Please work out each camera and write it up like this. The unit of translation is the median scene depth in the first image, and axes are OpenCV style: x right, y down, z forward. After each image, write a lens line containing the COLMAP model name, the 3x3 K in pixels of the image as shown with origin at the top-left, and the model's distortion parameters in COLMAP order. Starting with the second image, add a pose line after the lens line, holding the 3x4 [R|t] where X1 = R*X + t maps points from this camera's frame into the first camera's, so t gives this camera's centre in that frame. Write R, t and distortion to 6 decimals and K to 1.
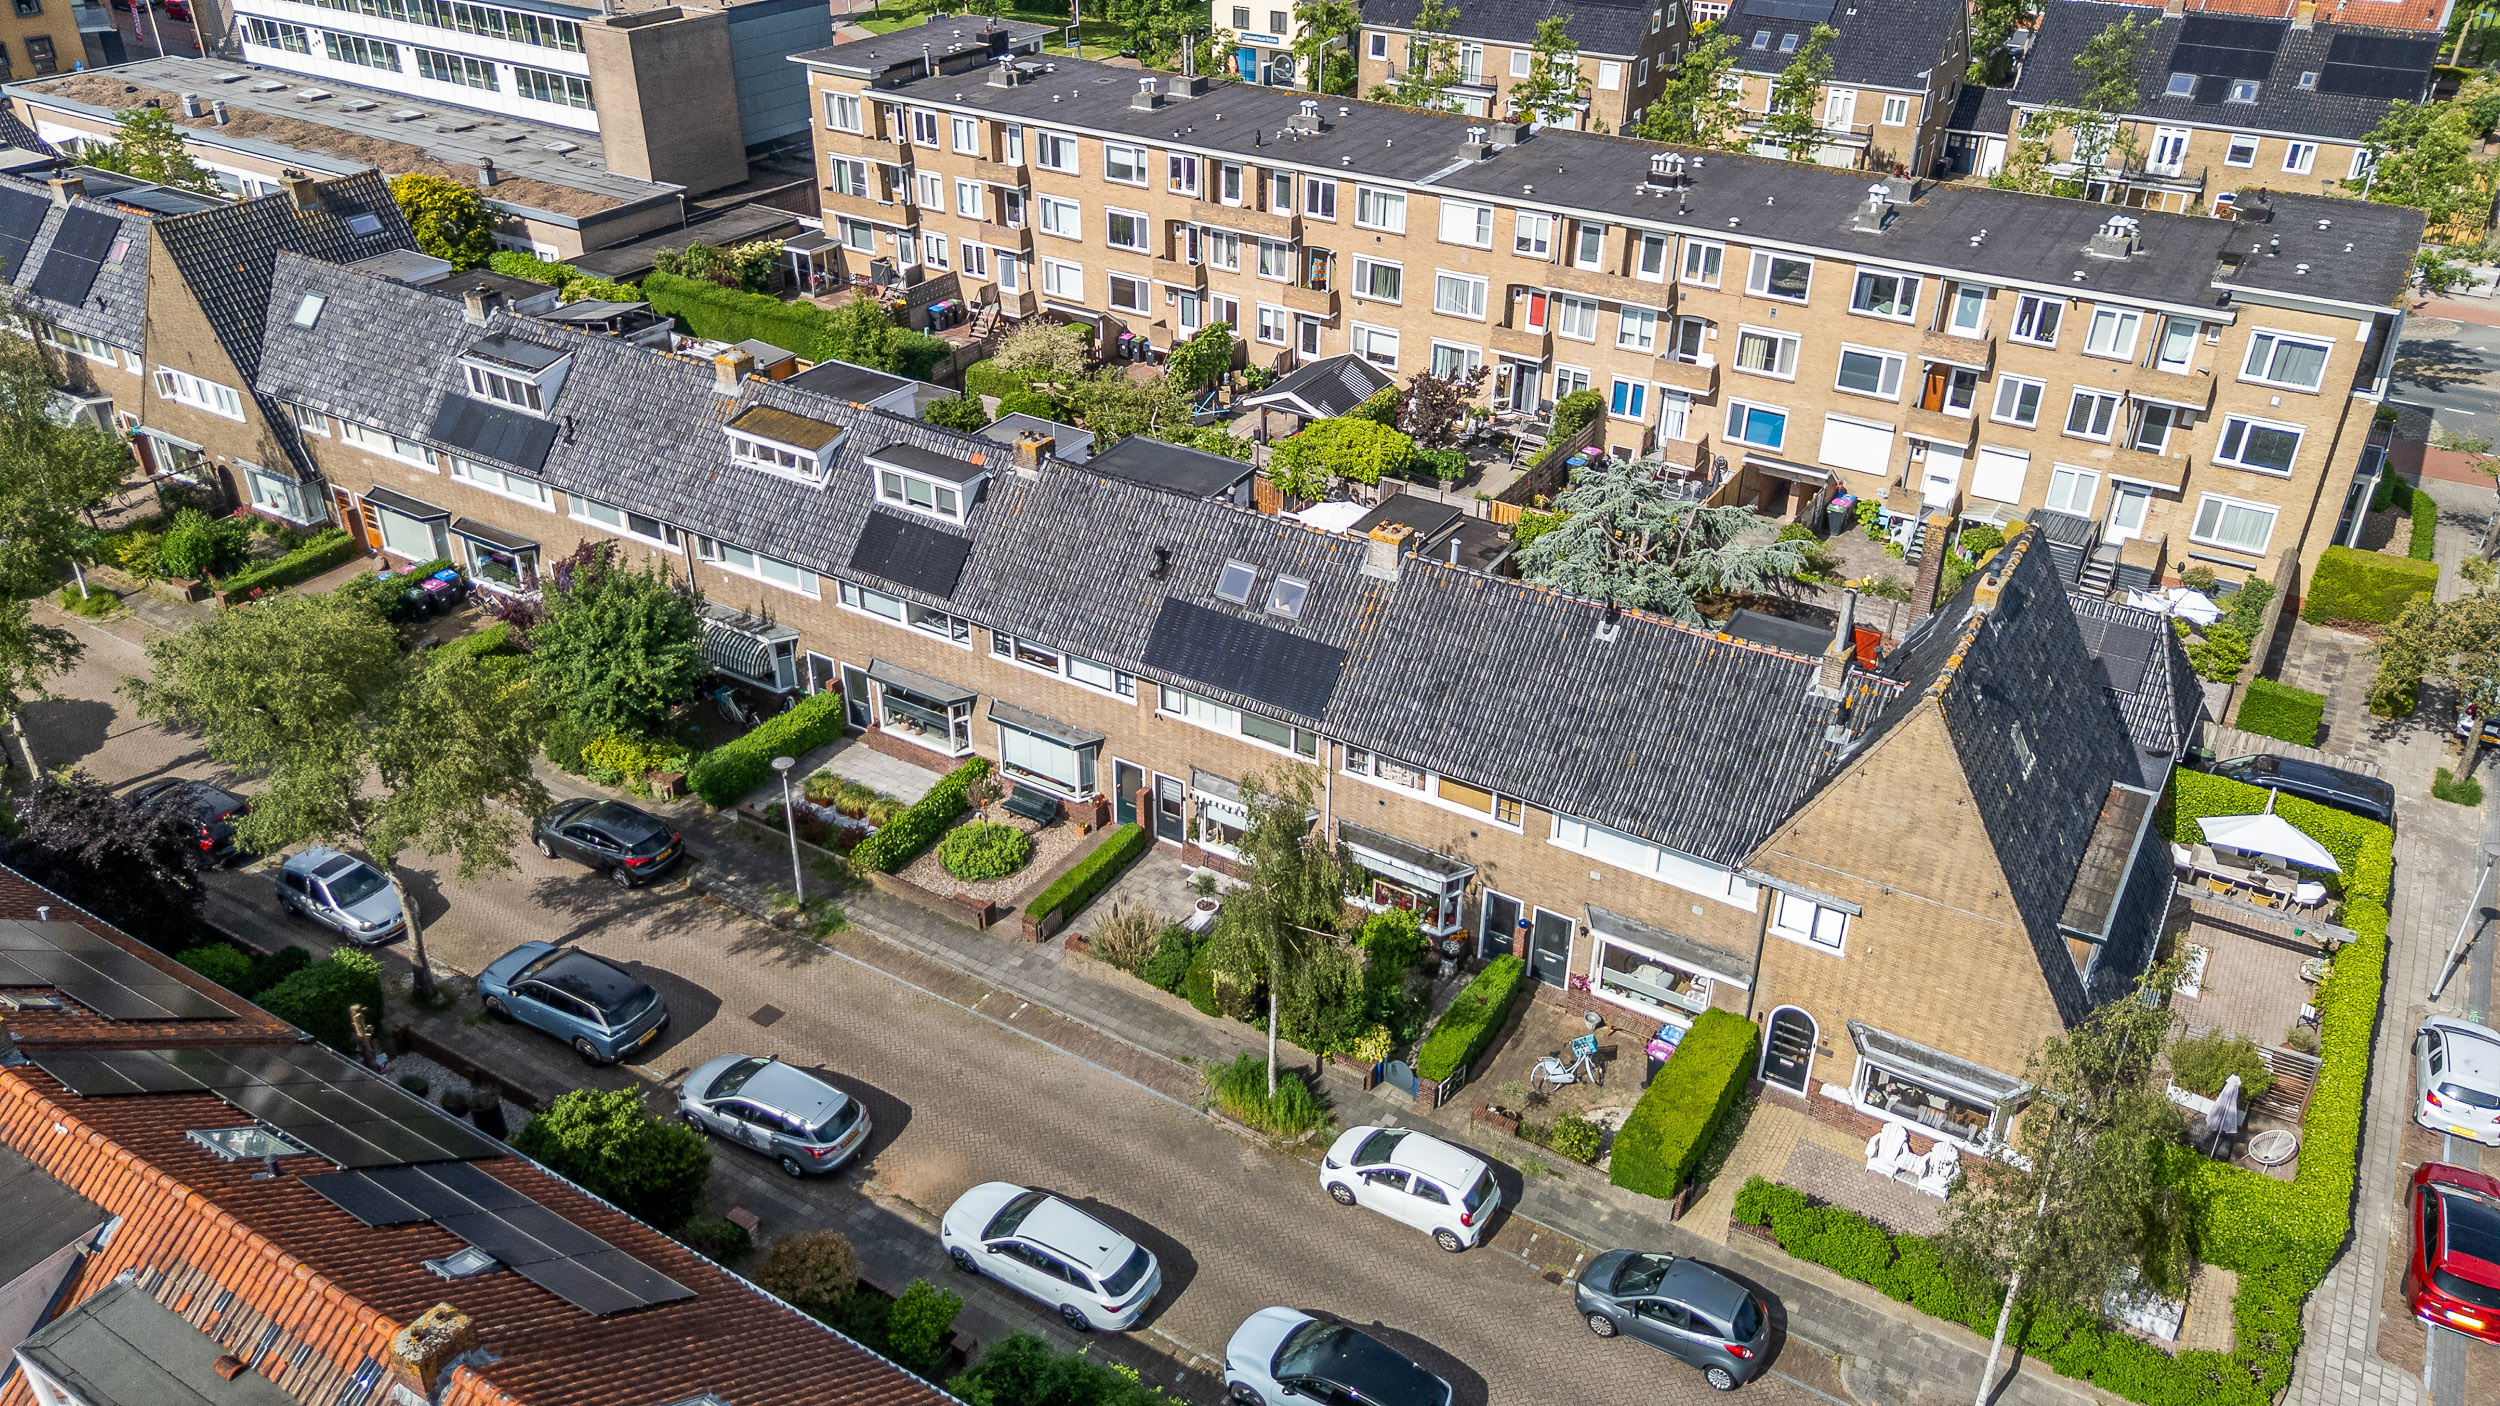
lens RADIAL K [[1840.0, 0, 1250.0], [0, 1840.0, 703.0], [0, 0, 1]] dist [0.082444, -0.080484]
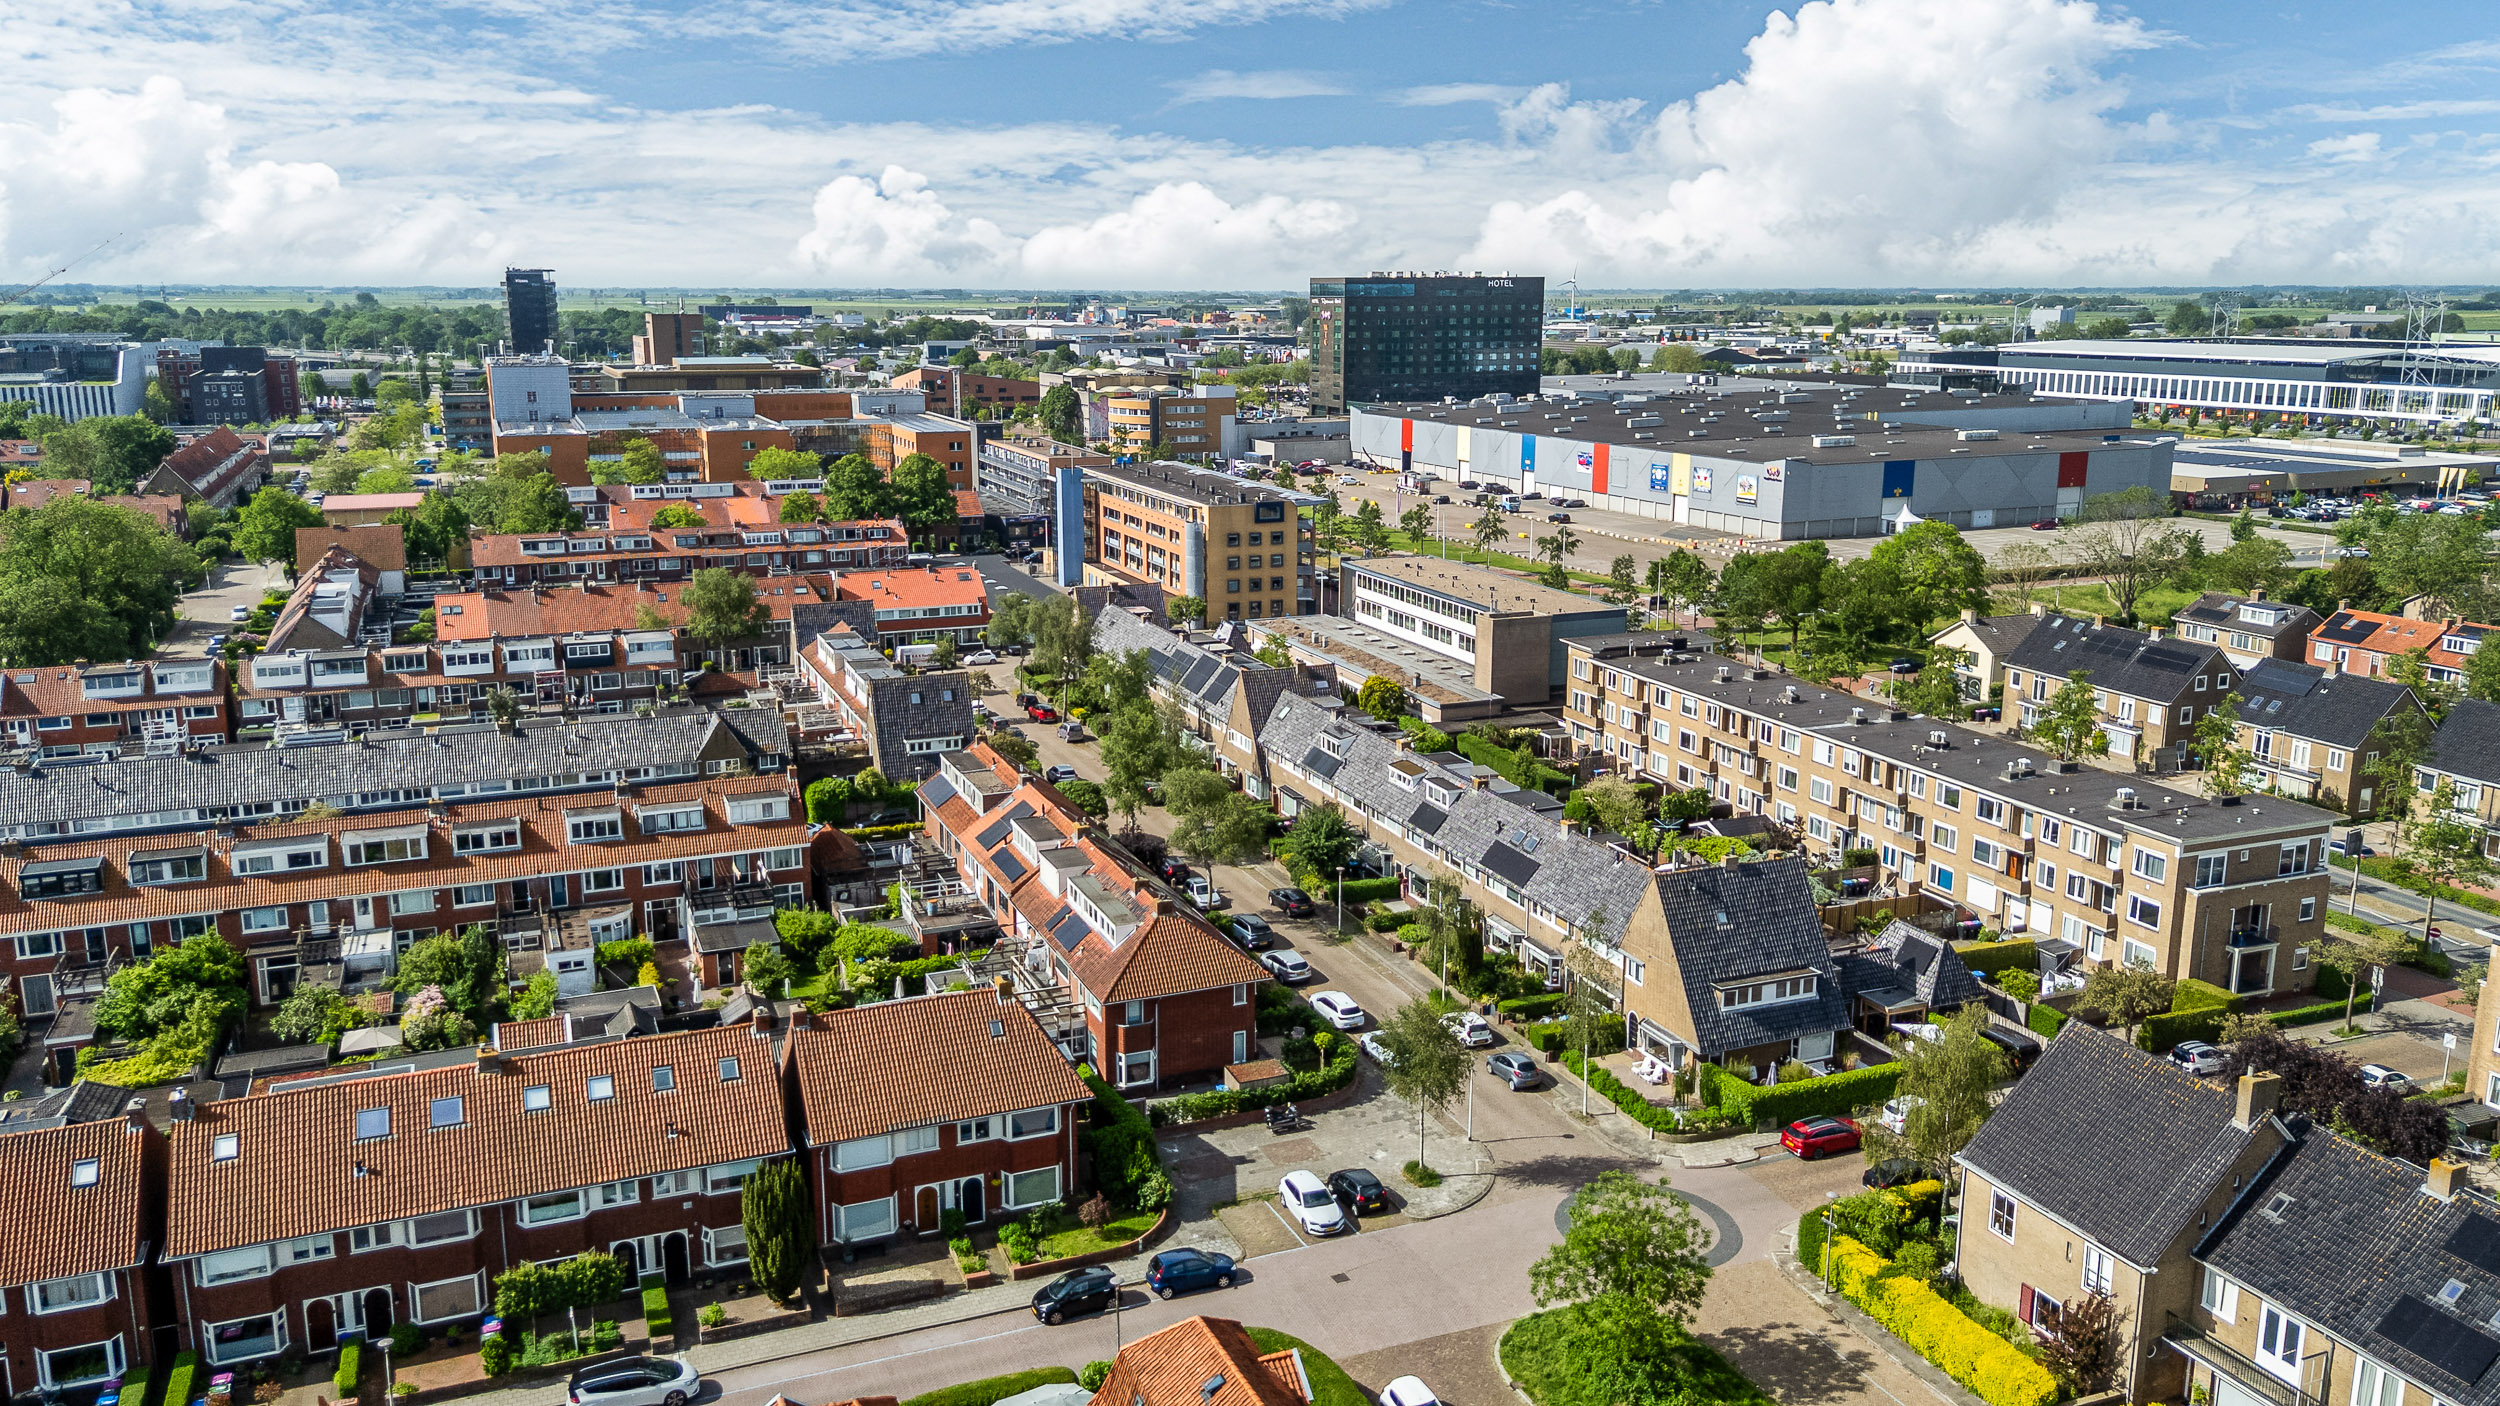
lens RADIAL K [[1840.0, 0, 1250.0], [0, 1840.0, 703.0], [0, 0, 1]] dist [0.082444, -0.080484]
pose [[0.809627, 0.119442, -0.574664, 0.777833], [-0.289785, 0.932770, -0.214396, 0.283780], [0.510421, 0.340109, 0.789808, -0.851406]]
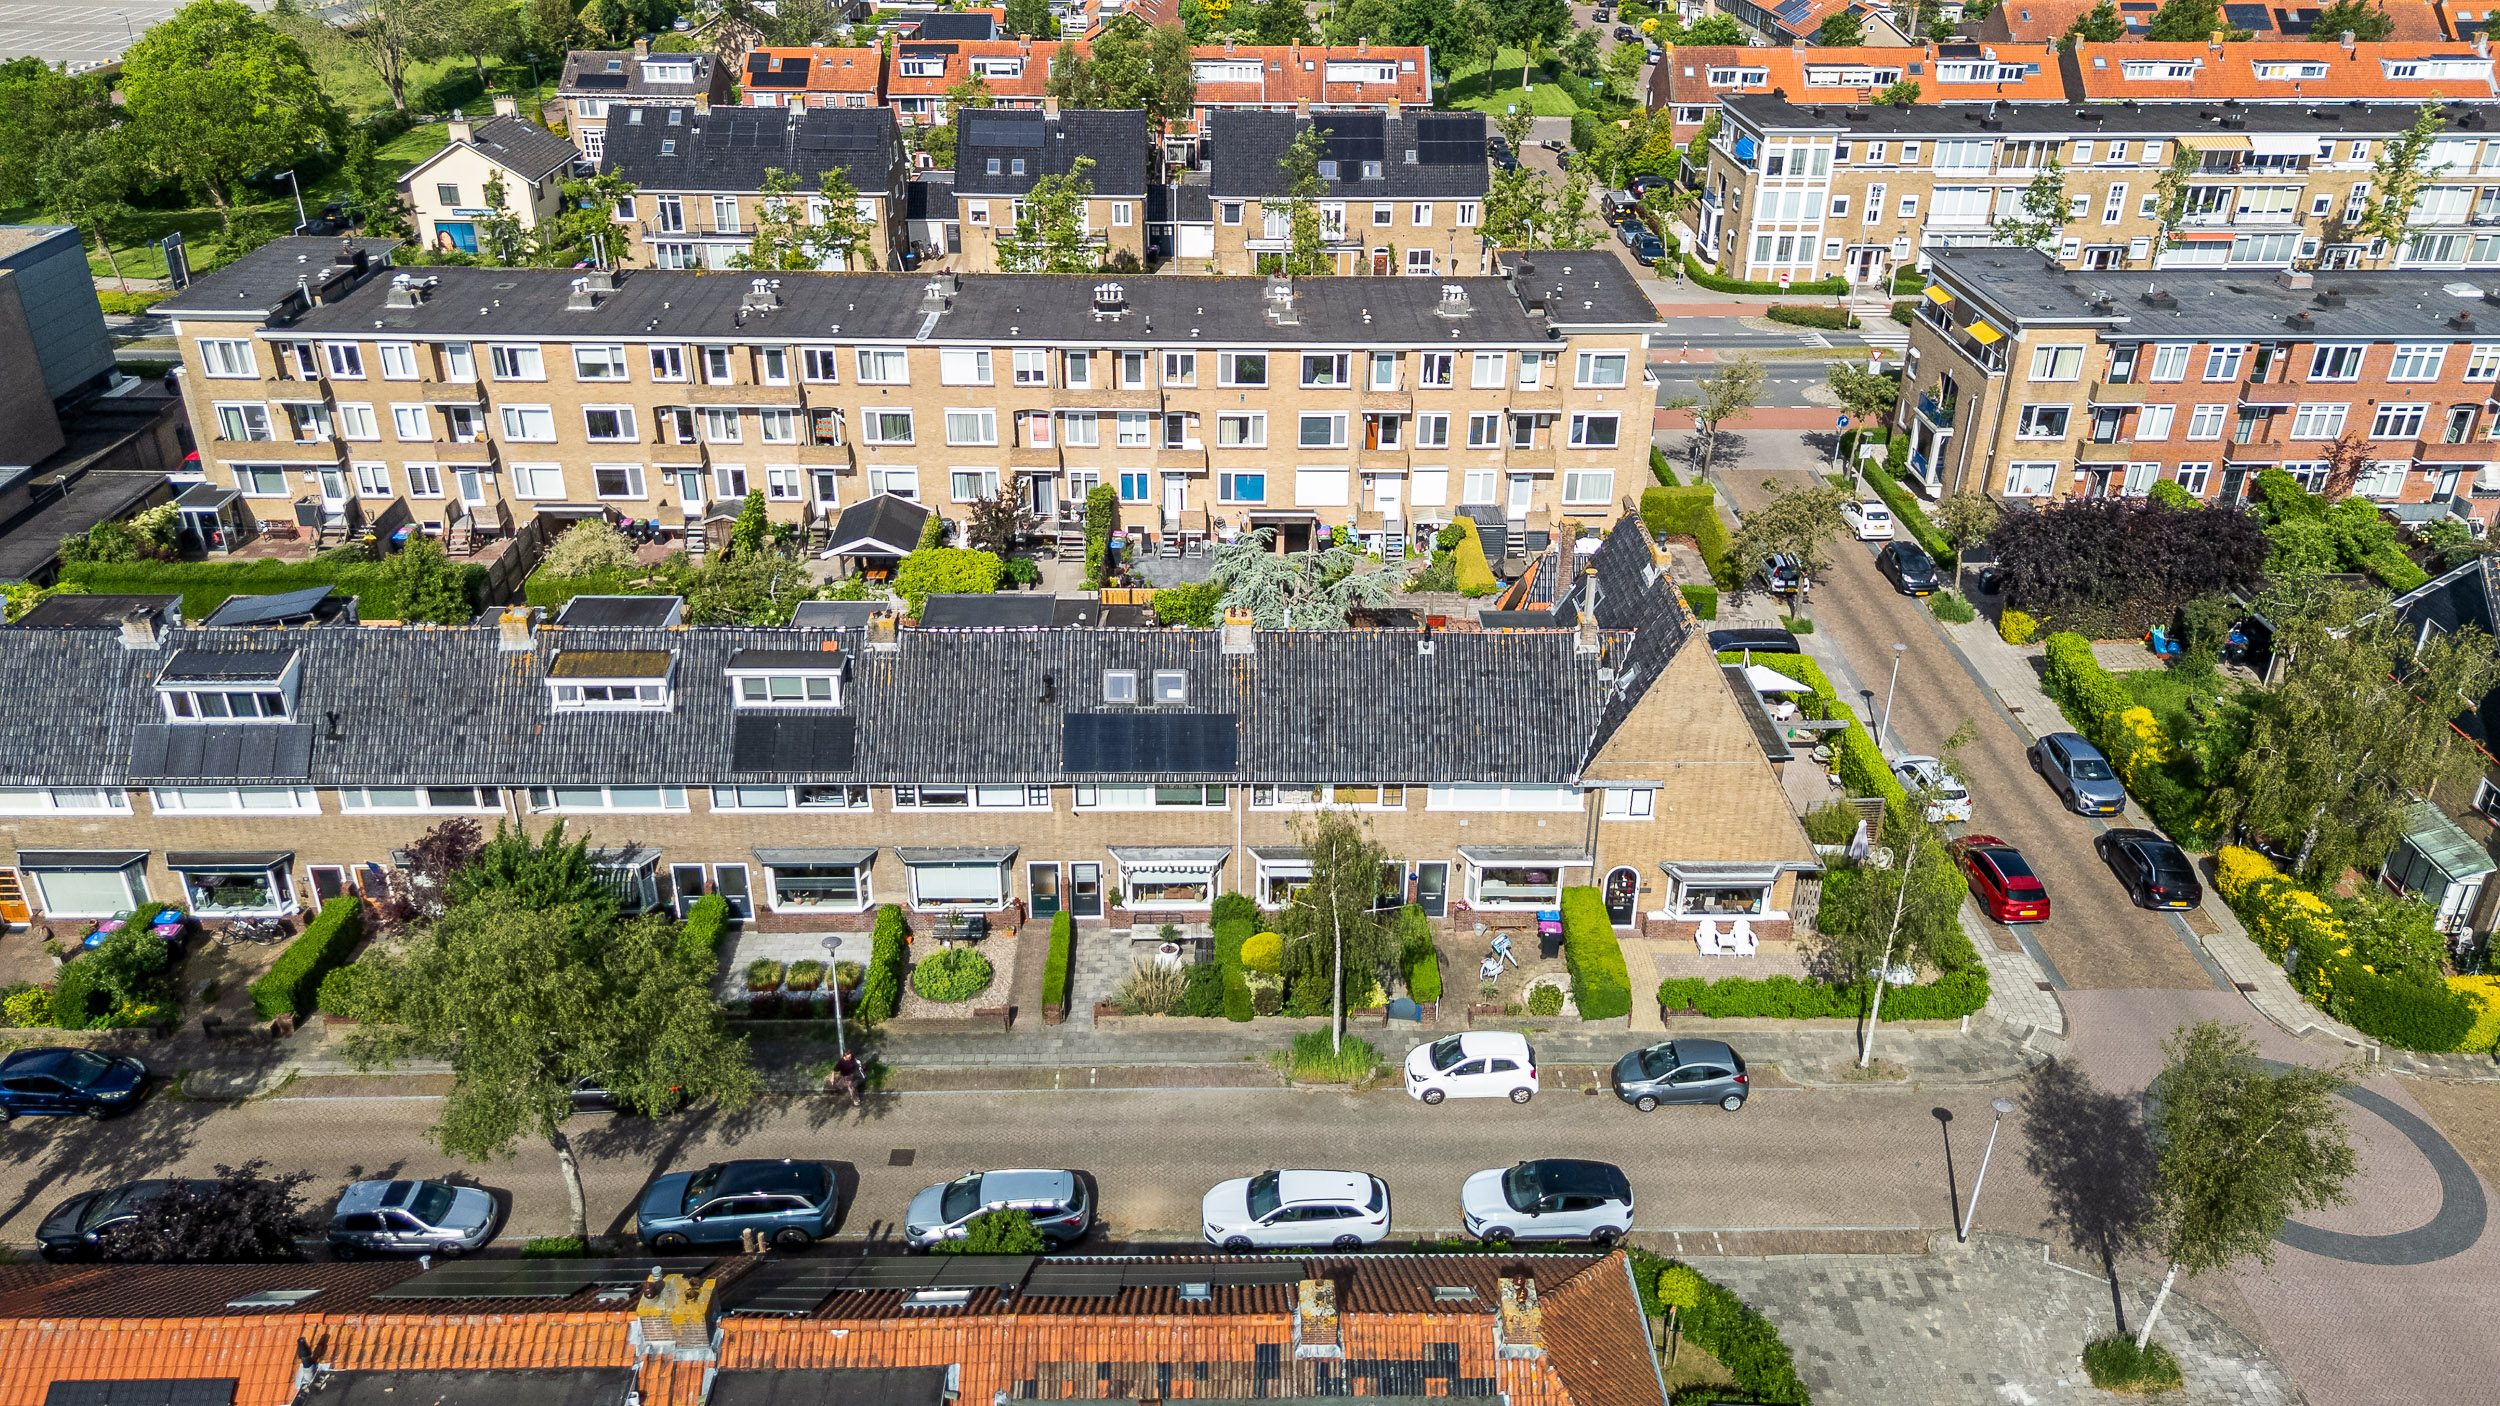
lens RADIAL K [[1829.7, 0, 1250.0], [0, 1829.7, 703.0], [0, 0, 1]] dist [0.147764, -0.235390]
pose [[0.842360, -0.254693, 0.474932, -0.362852], [0.272850, 0.961534, 0.031705, -0.049599], [-0.464739, 0.102878, 0.879451, -0.077860]]
